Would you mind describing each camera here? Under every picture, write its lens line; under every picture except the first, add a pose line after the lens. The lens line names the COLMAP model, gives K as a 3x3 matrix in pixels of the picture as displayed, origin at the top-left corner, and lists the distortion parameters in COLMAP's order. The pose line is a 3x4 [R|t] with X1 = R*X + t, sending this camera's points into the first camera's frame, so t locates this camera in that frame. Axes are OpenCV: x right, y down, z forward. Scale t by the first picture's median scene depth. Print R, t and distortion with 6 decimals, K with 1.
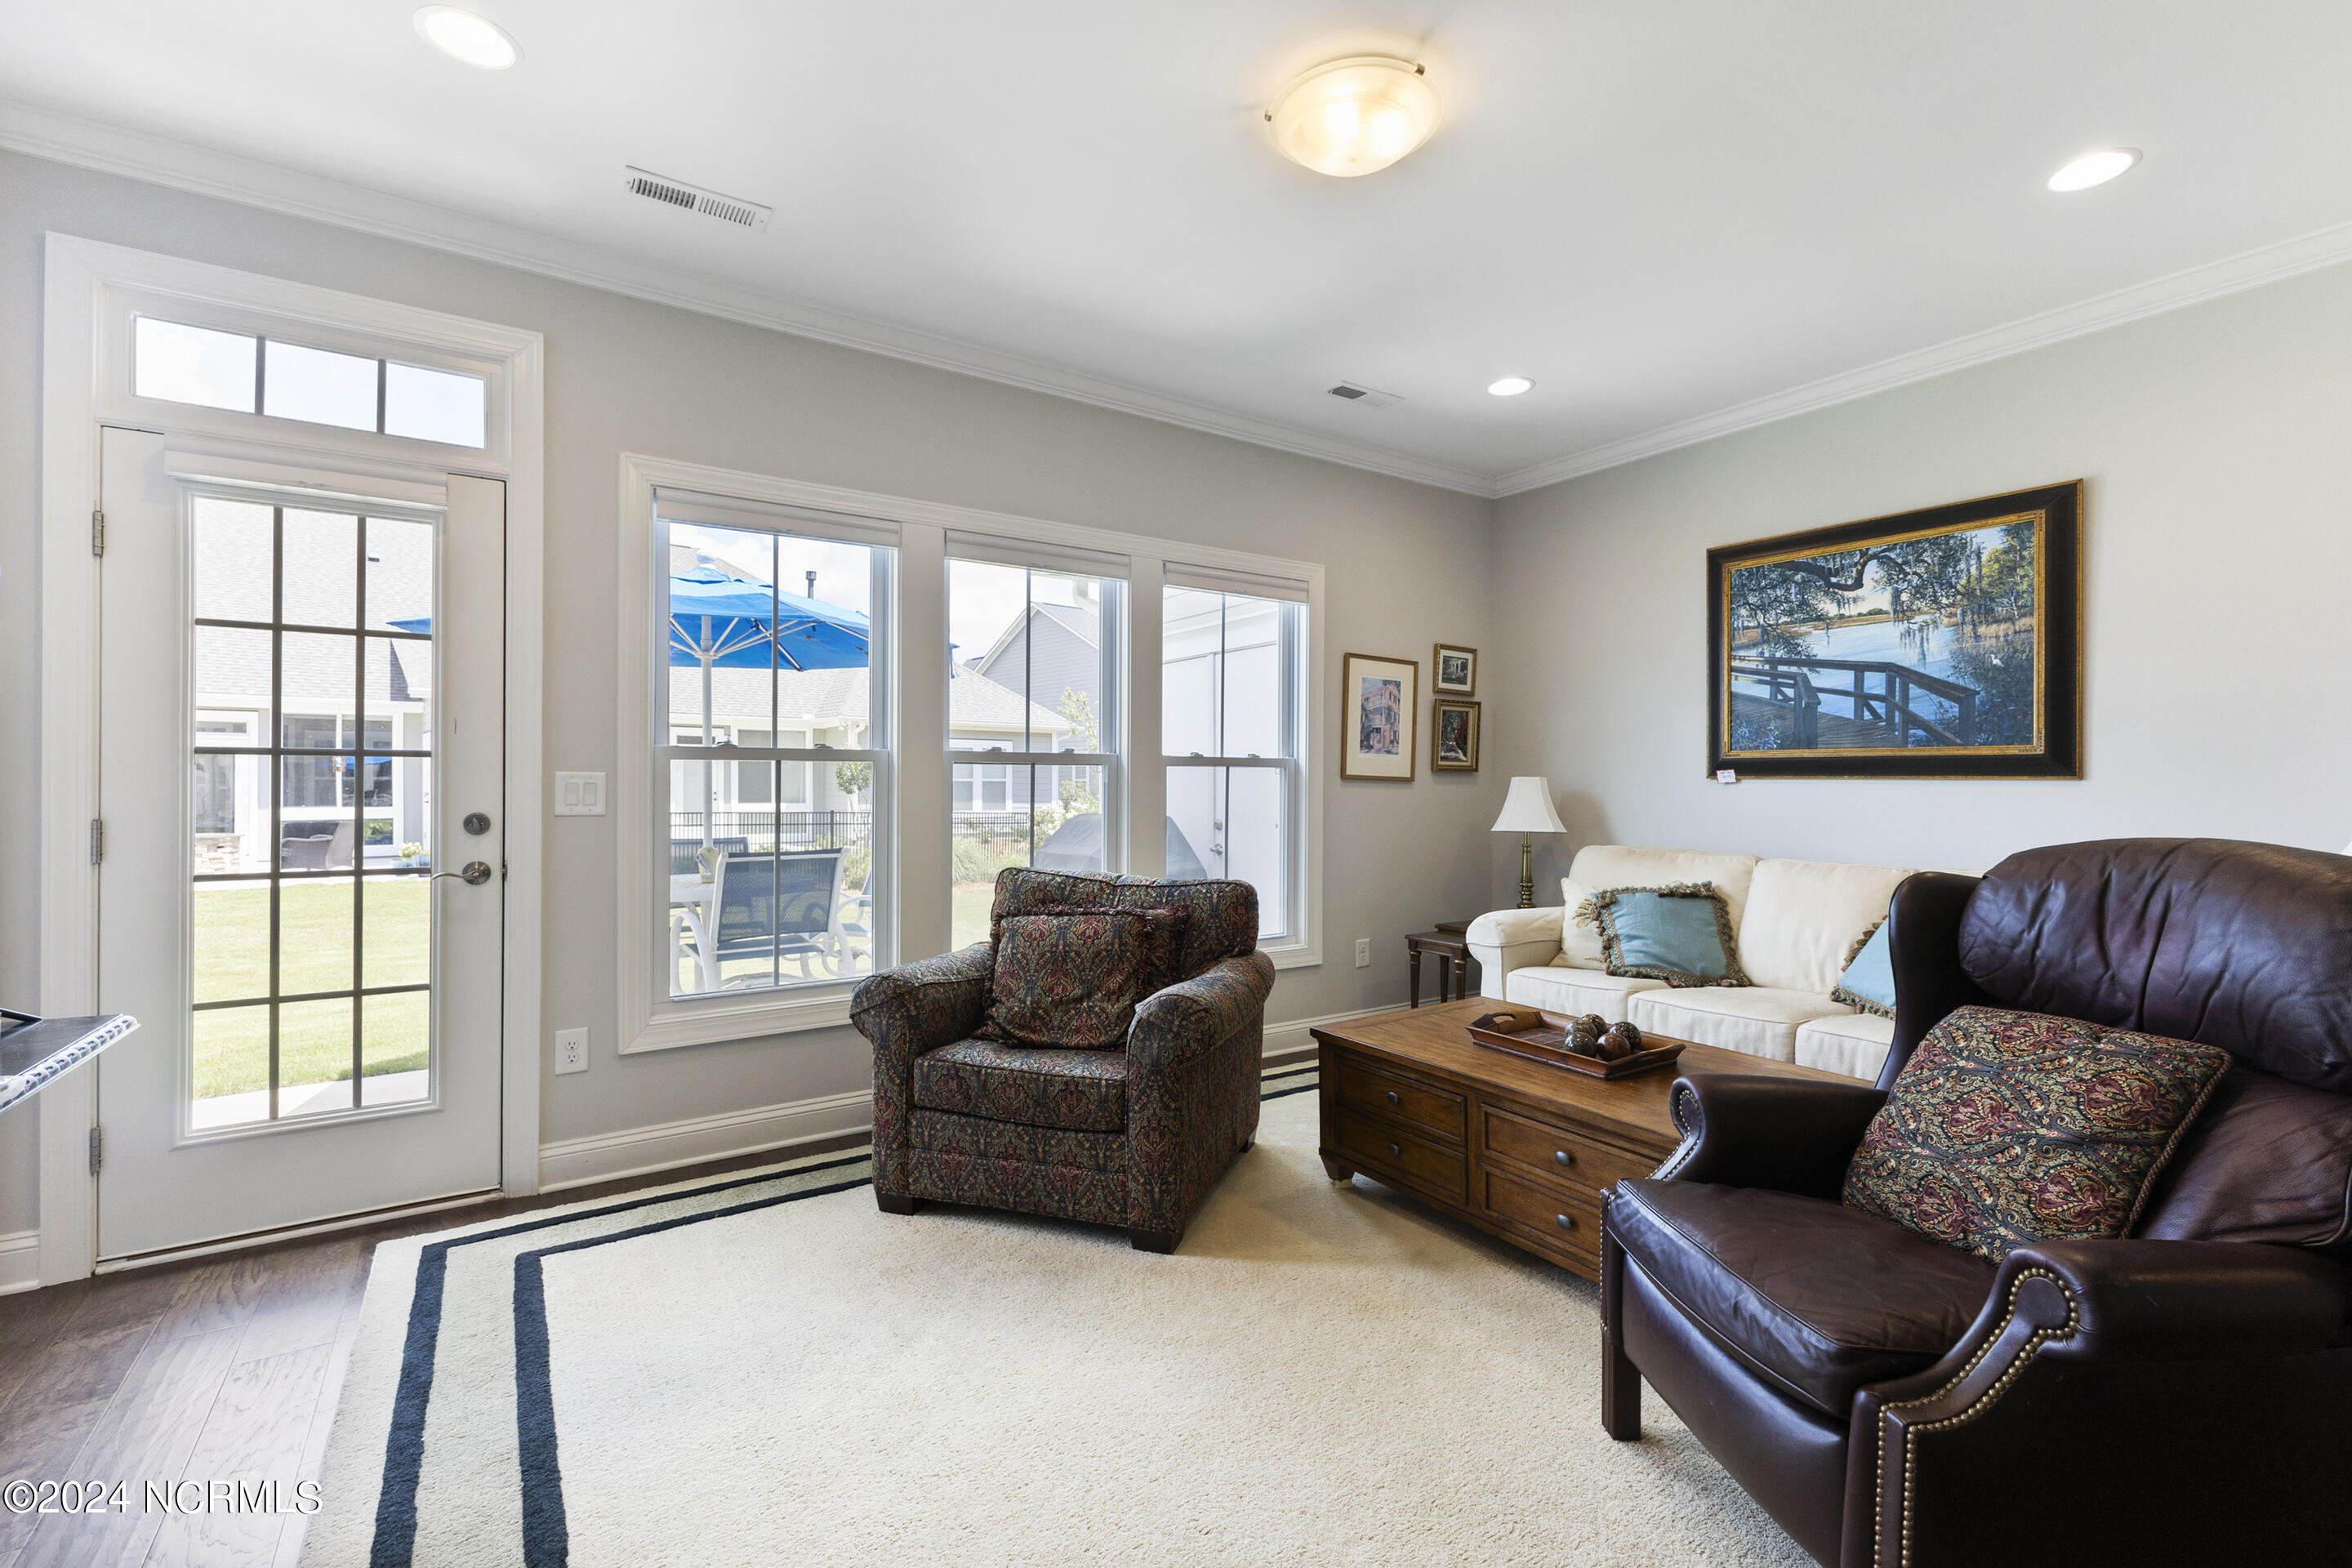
lens RADIAL K [[1025.0, 0, 1187.4], [0, 1025.0, 778.3], [0, 0, 1]] dist [0.000434, -0.000046]
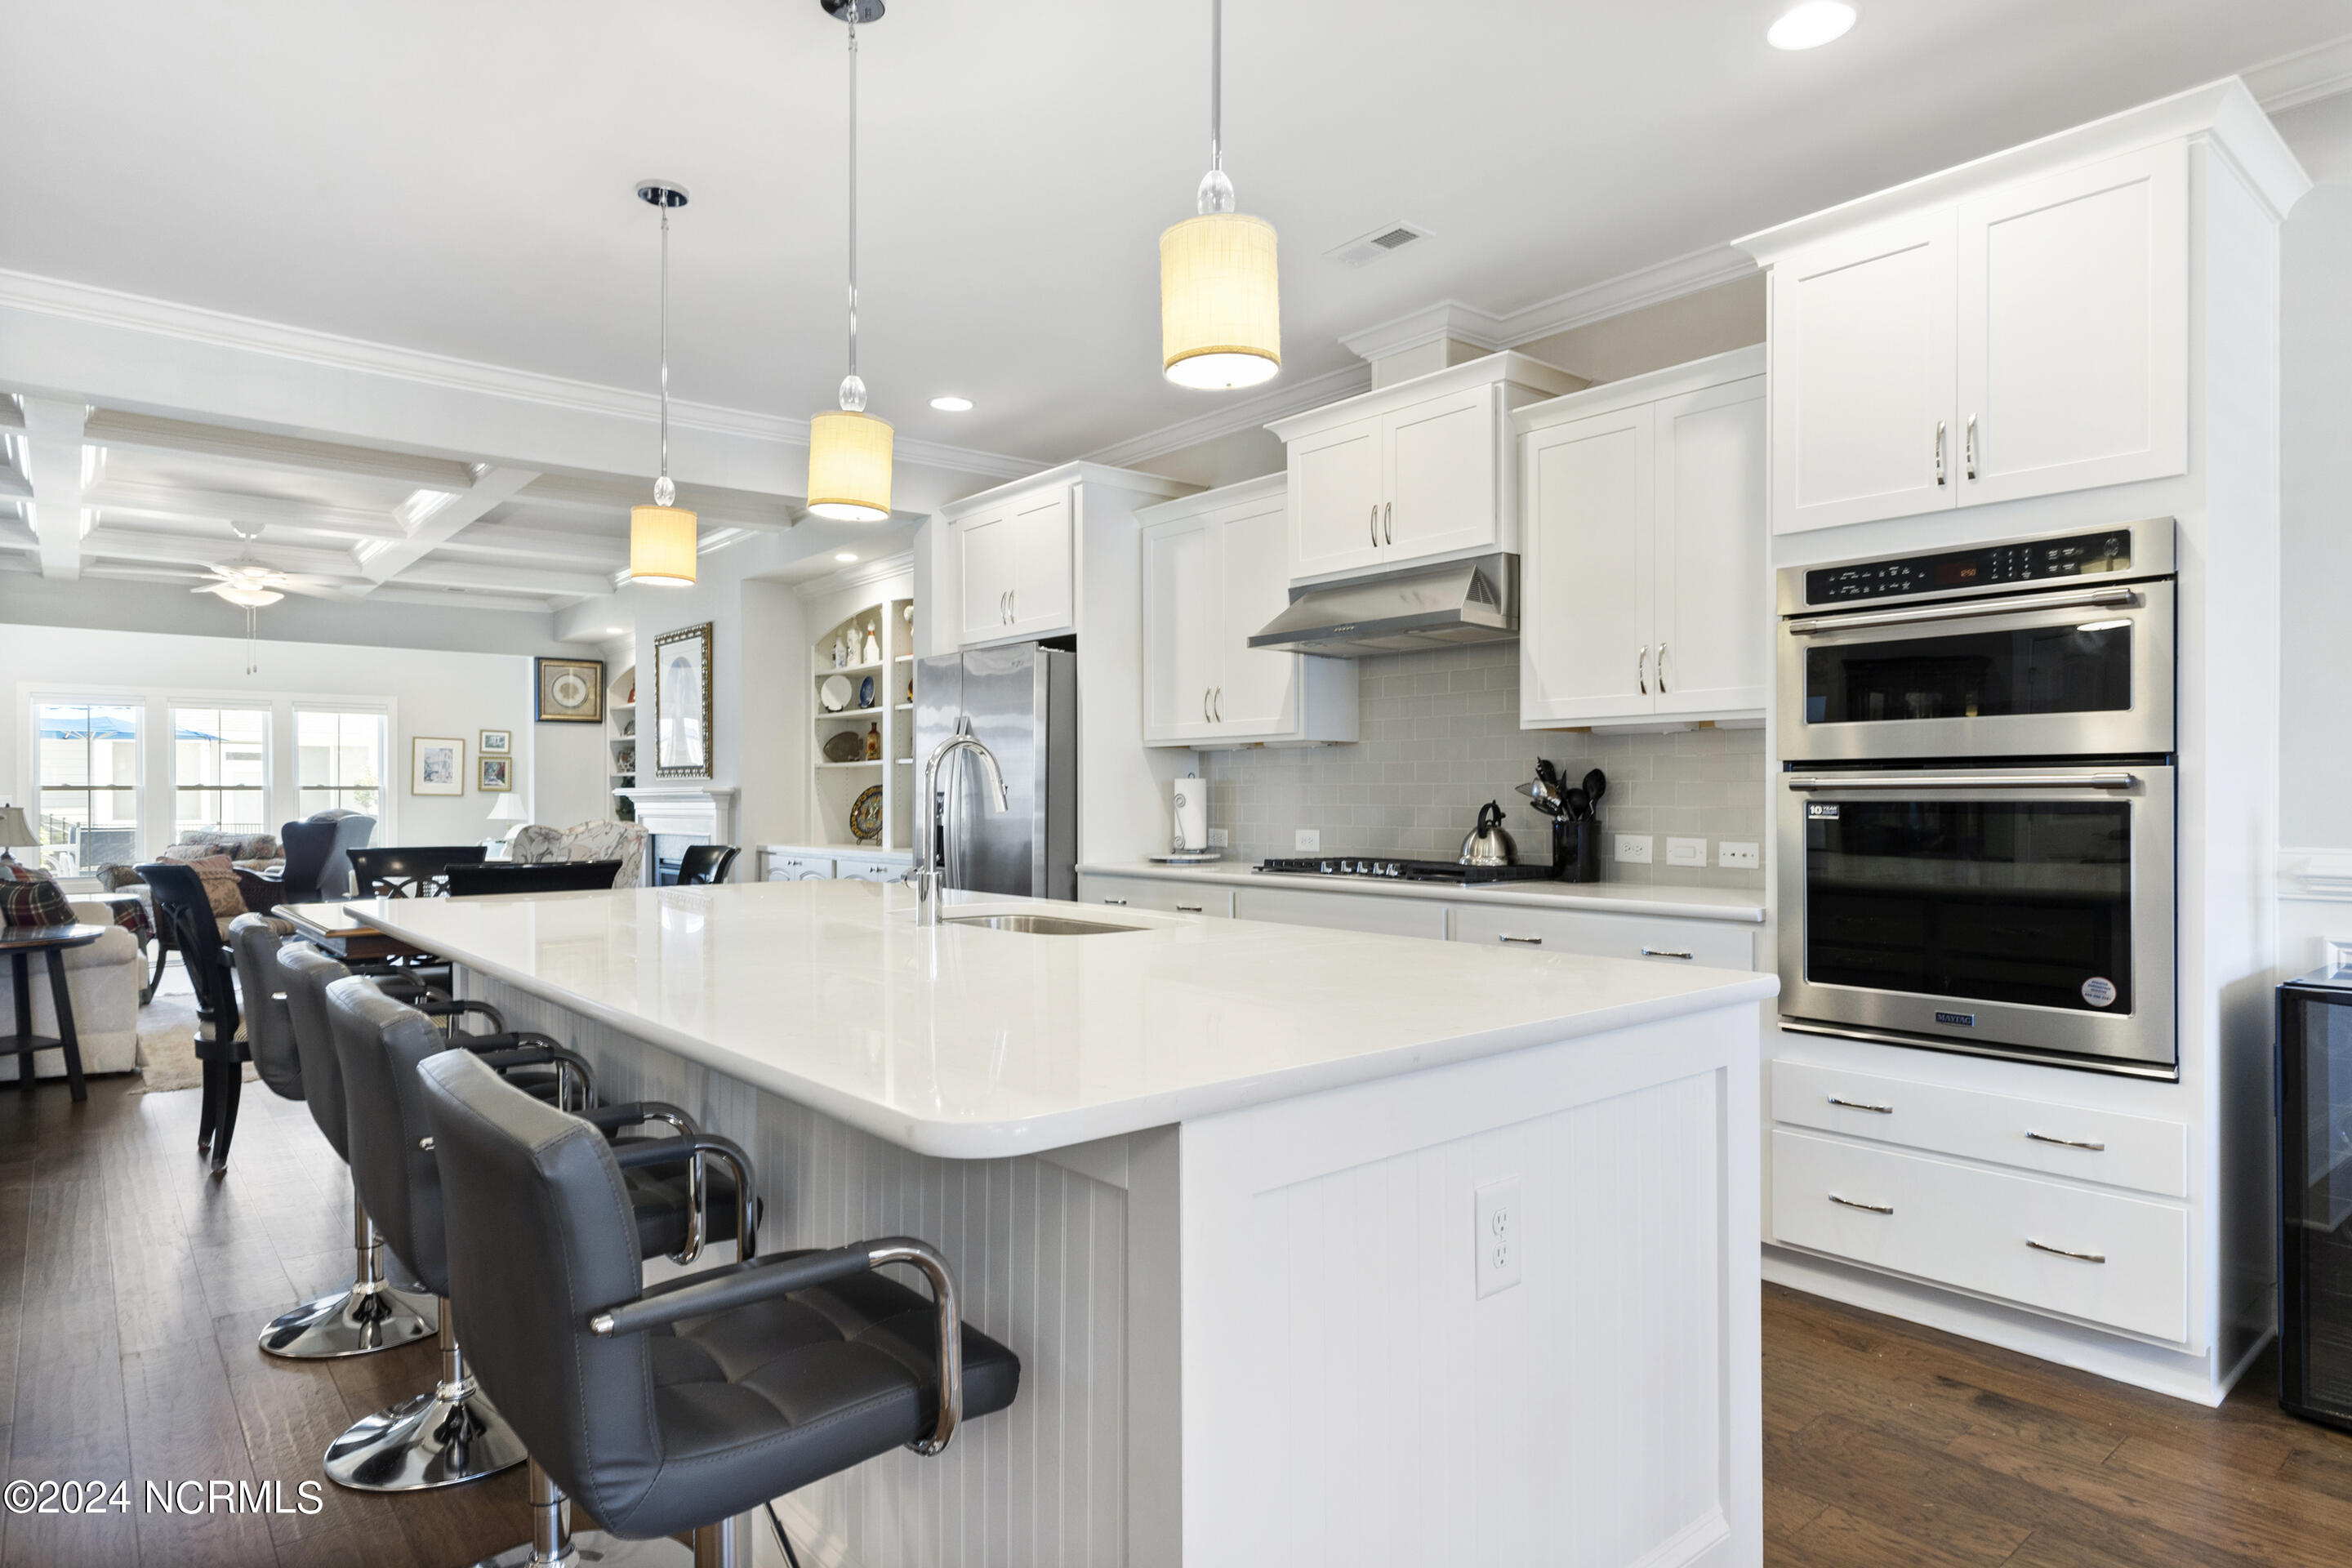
lens RADIAL K [[1323.3, 0, 1176.0], [0, 1323.3, 784.0], [0, 0, 1]] dist [0.005057, 0.000651]
pose [[0.994423, -0.003803, 0.105392, 2.291330], [0.004077, 0.999989, -0.002382, -0.015646], [-0.105382, 0.002798, 0.994428, -3.049887]]
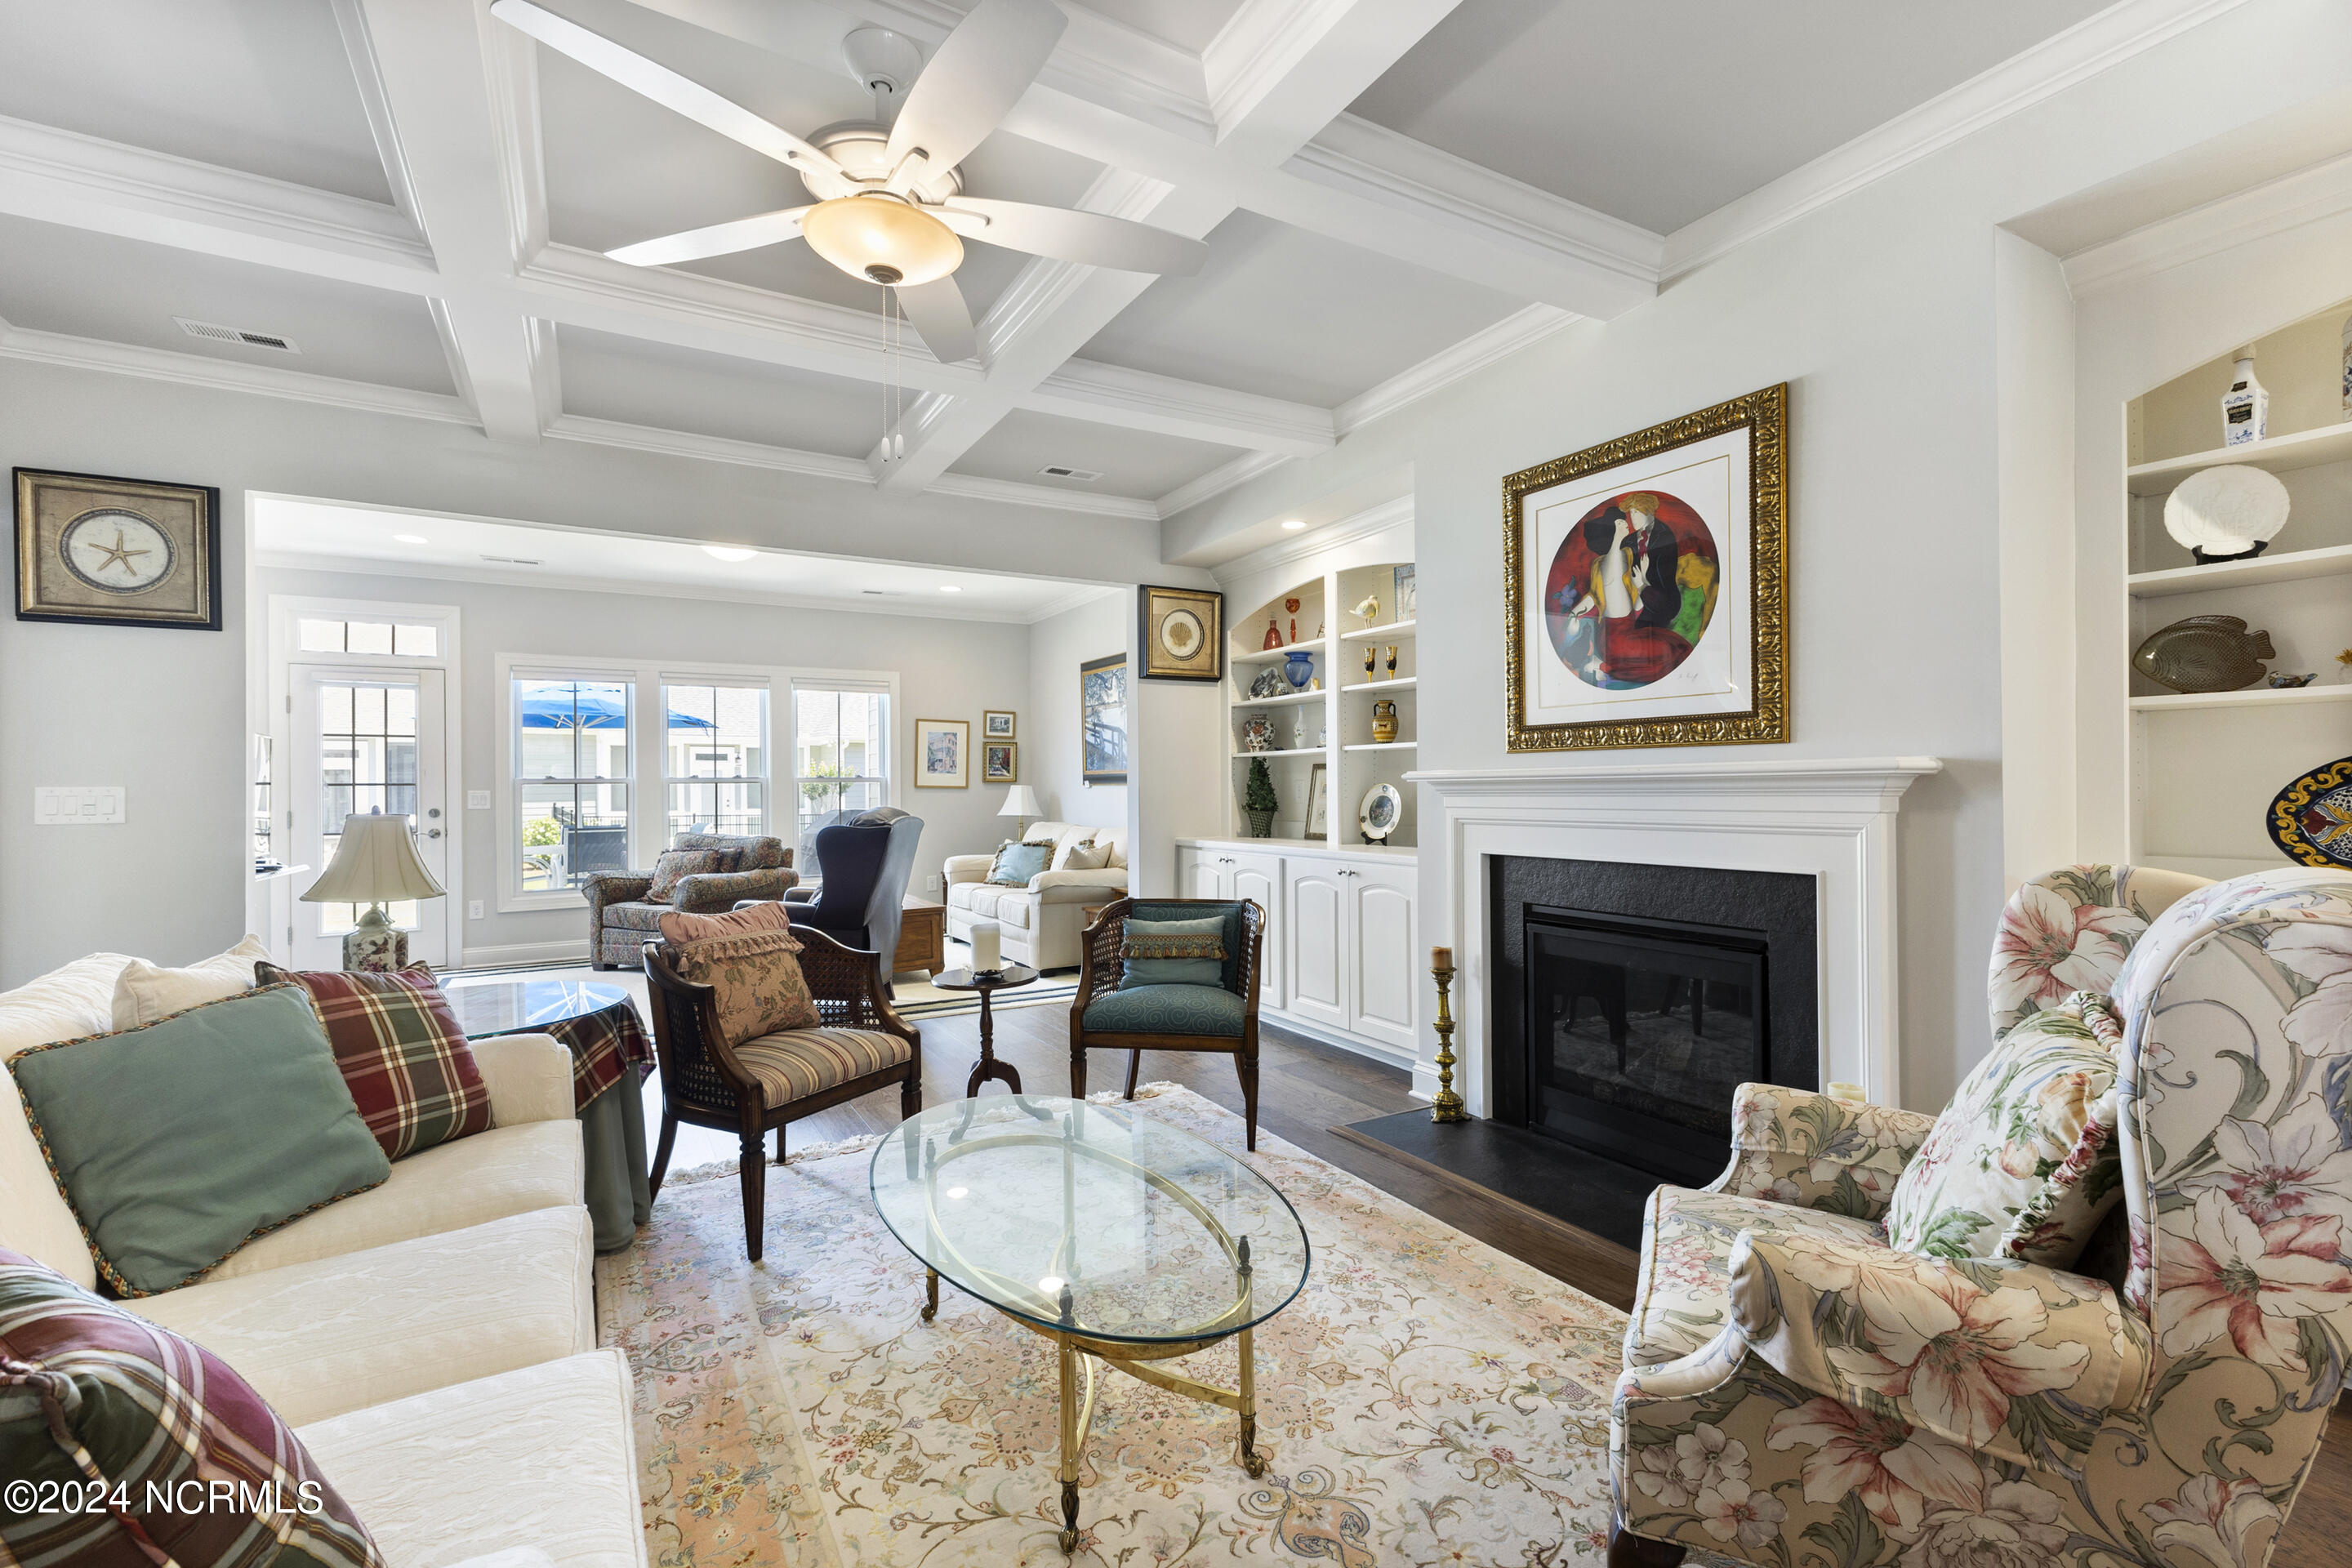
lens RADIAL K [[1019.5, 0, 1178.0], [0, 1019.5, 772.9], [0, 0, 1]] dist [0.001934, 0.000860]
pose [[0.997714, -0.013014, -0.066320, 1.165631], [0.012477, 0.999886, -0.008504, -0.007305], [0.066423, 0.007657, 0.997762, -1.231742]]
